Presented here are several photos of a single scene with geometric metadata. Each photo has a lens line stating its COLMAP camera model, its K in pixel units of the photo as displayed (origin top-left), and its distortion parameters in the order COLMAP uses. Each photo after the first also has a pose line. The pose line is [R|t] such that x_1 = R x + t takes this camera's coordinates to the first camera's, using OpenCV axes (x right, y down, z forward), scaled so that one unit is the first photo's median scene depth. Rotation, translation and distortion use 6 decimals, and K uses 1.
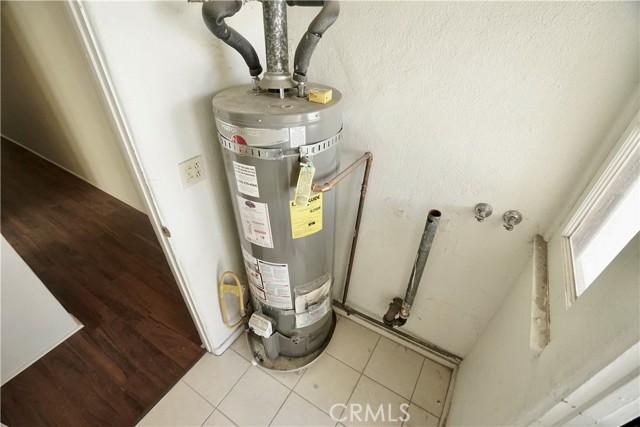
lens RADIAL K [[293.1, 0, 319.4], [0, 293.1, 218.0], [0, 0, 1]] dist [-0.068585, 0.032586]
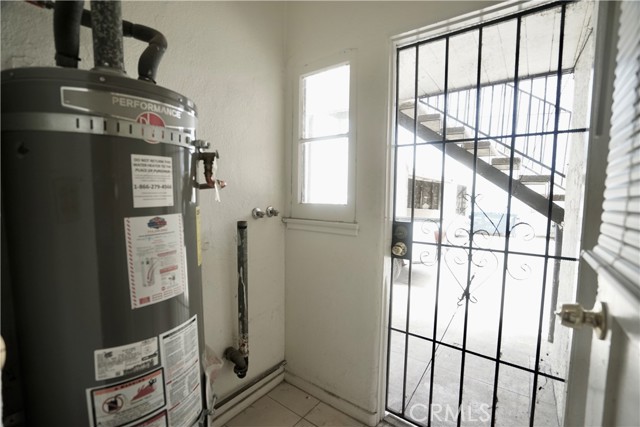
lens RADIAL K [[293.1, 0, 319.4], [0, 293.1, 218.0], [0, 0, 1]] dist [-0.068585, 0.032586]
pose [[0.099811, -0.092922, 0.990658, -0.862222], [0.595373, 0.803302, 0.015363, 0.157628], [-0.797225, 0.588278, 0.135502, 0.611688]]
